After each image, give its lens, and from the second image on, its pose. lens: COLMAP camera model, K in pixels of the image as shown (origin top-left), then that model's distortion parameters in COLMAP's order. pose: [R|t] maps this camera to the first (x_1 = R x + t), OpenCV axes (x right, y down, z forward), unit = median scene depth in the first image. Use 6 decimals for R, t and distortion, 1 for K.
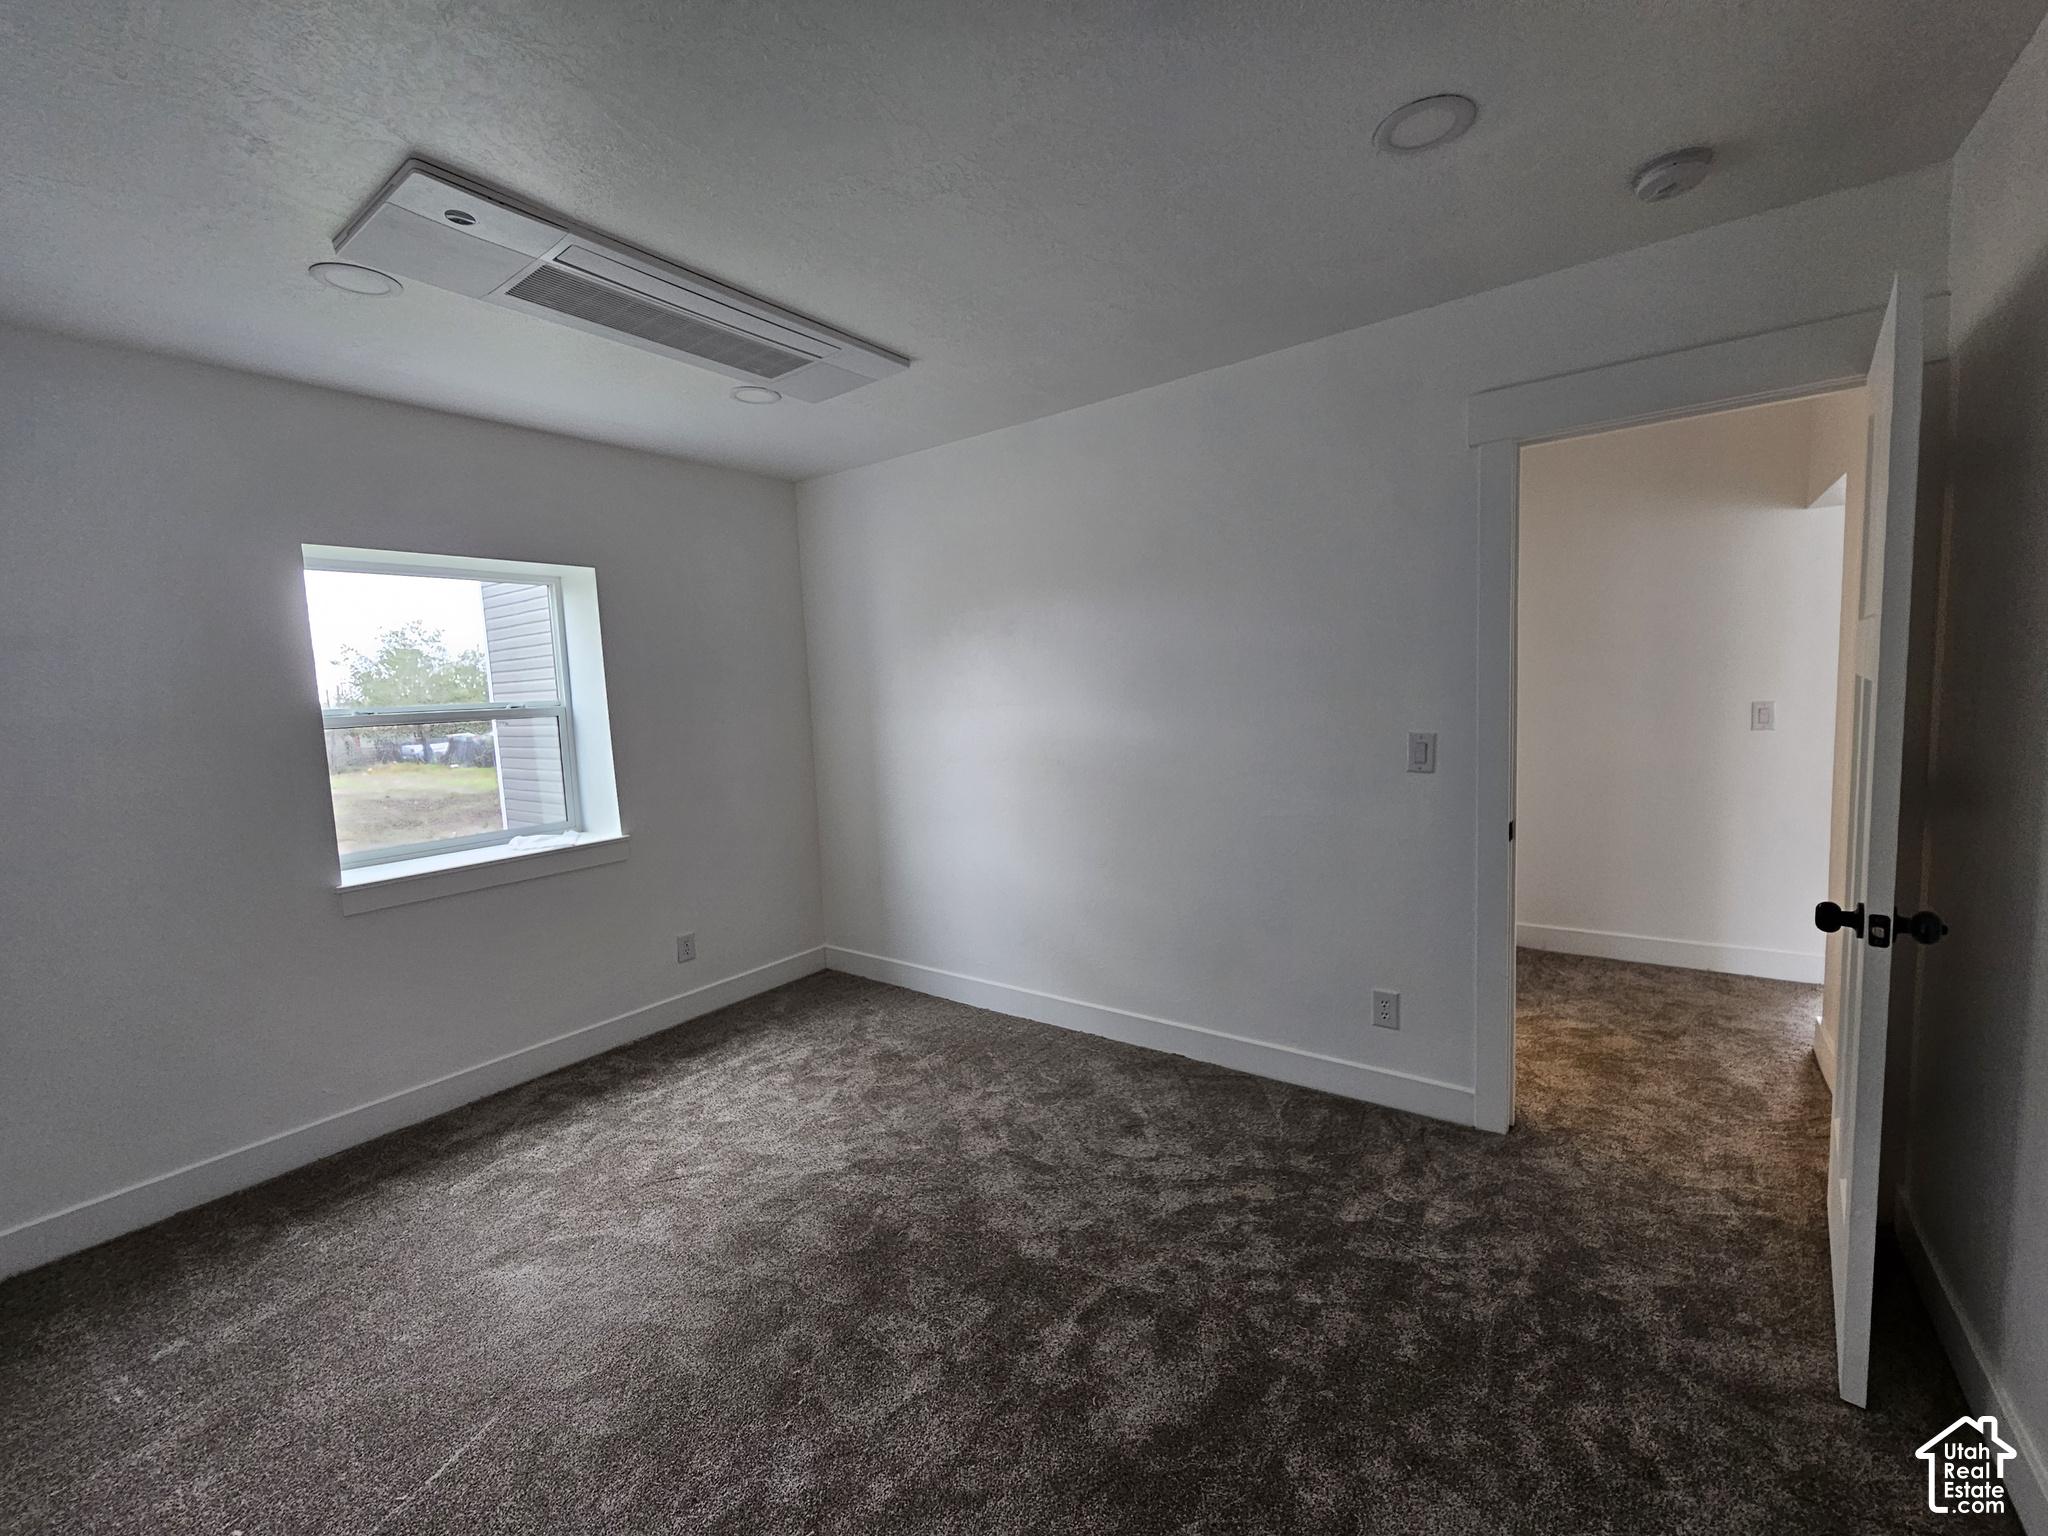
lens RADIAL K [[838.9, 0, 1018.9], [0, 838.9, 776.8], [0, 0, 1]] dist [-0.000962, 0.000611]
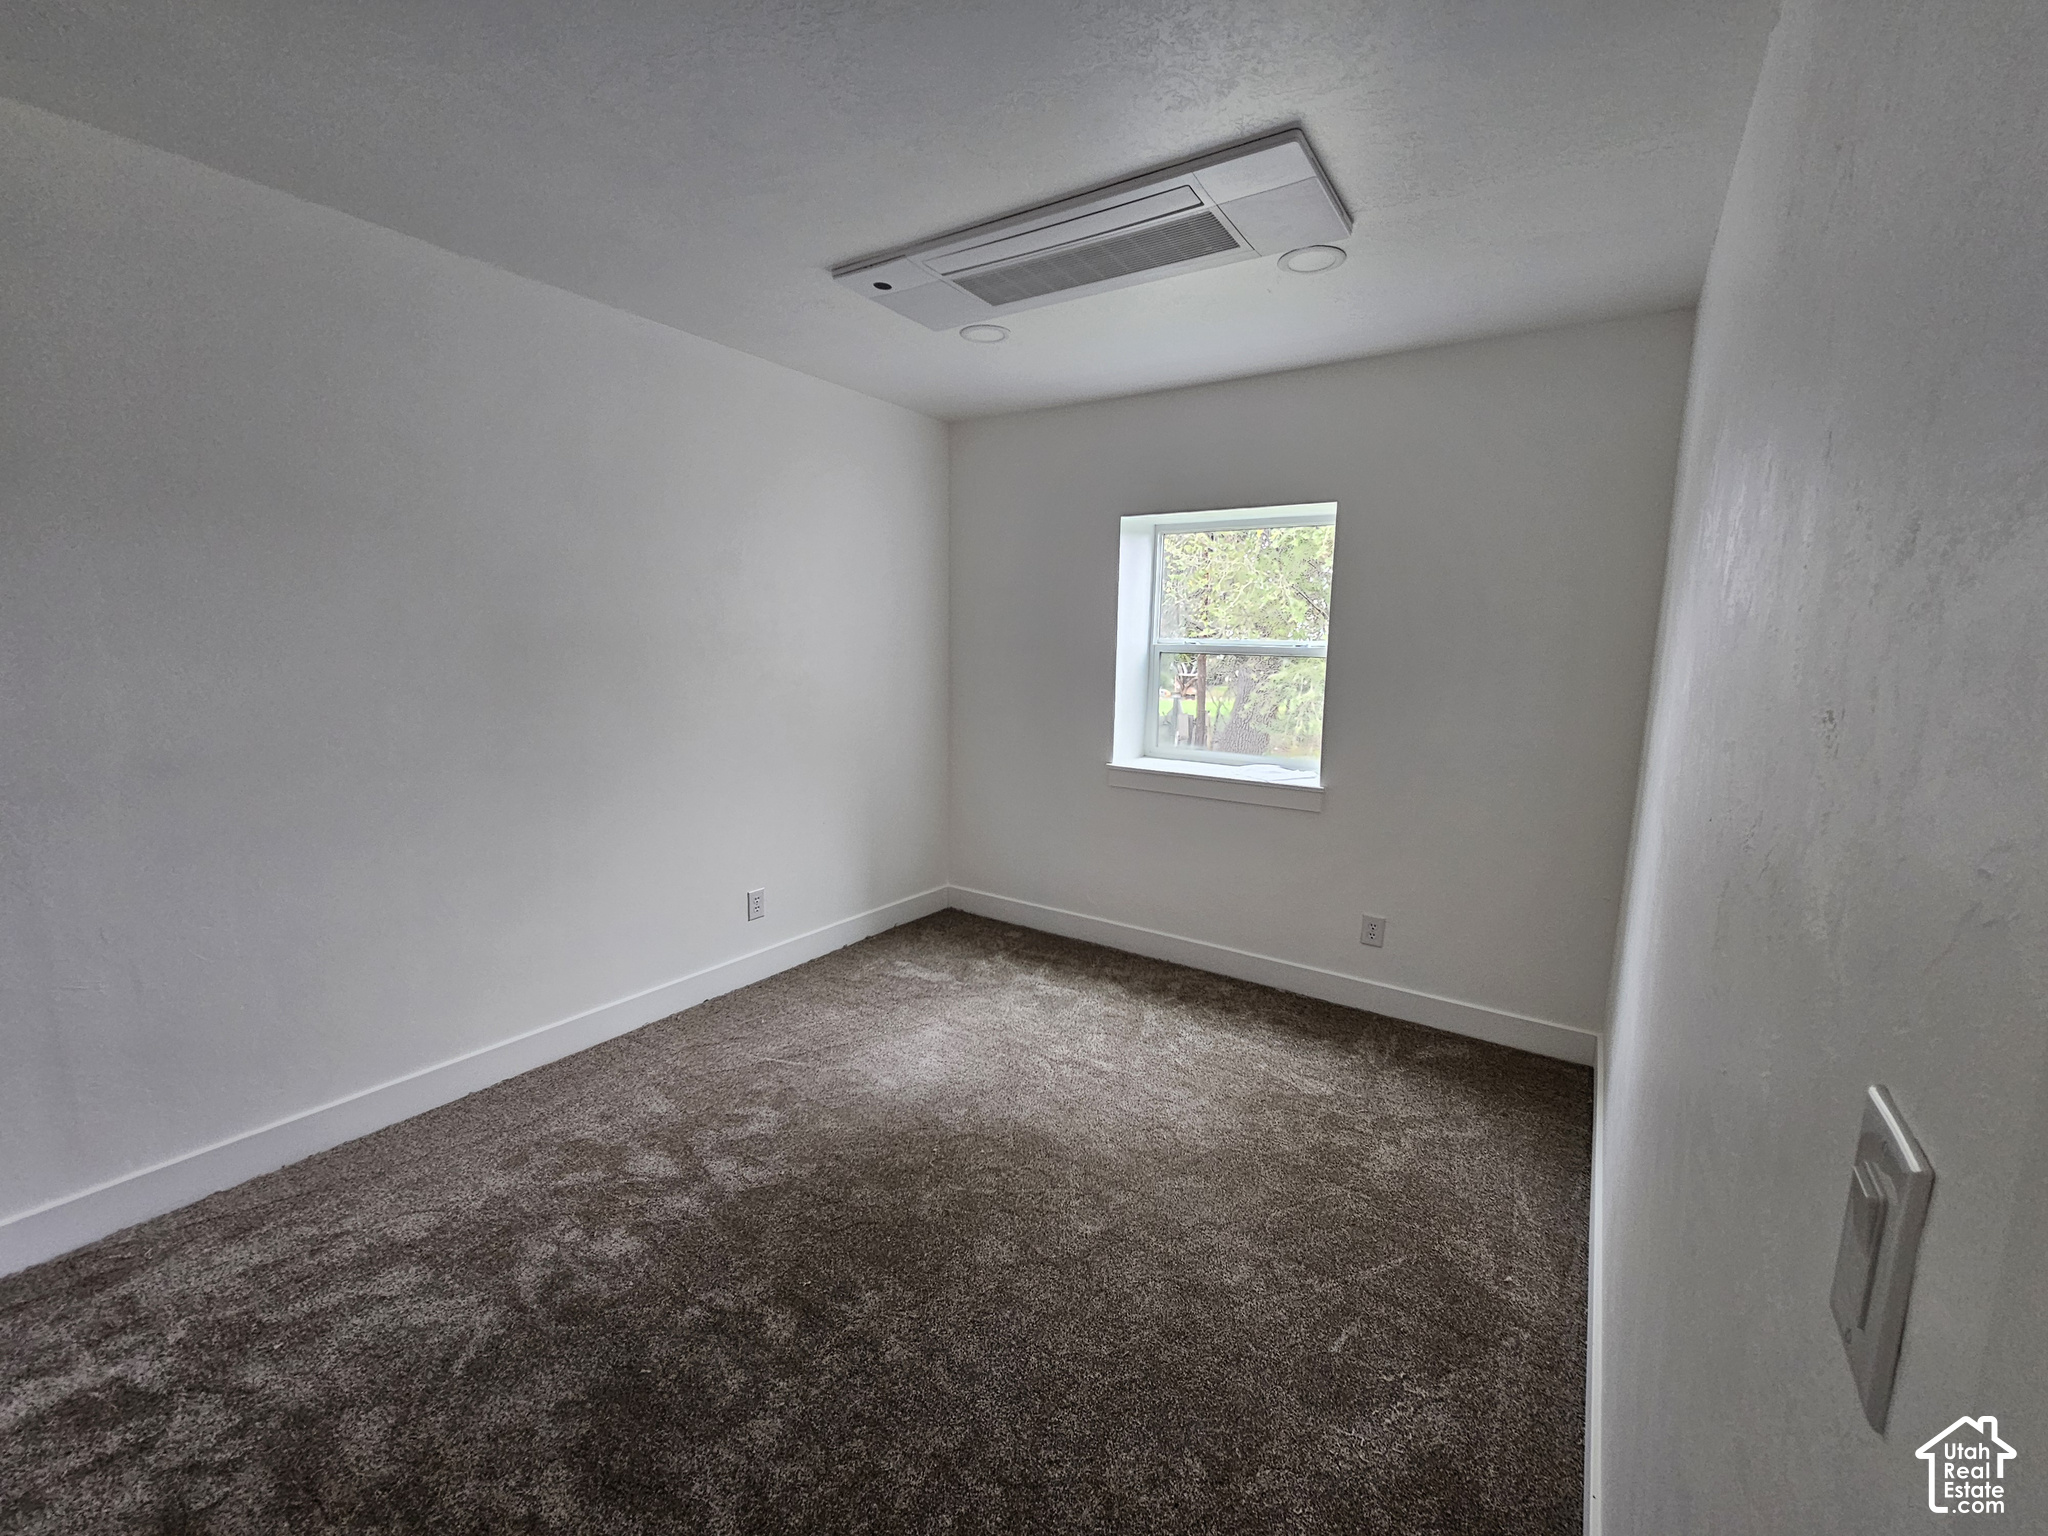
lens RADIAL K [[838.9, 0, 1073.2], [0, 838.9, 772.2], [0, 0, 1]] dist [-0.000962, 0.000611]
pose [[0.064428, 0.197449, -0.978194, 0.513003], [-0.136133, 0.972806, 0.187395, -0.100980], [0.988593, 0.121091, 0.089555, 0.734807]]
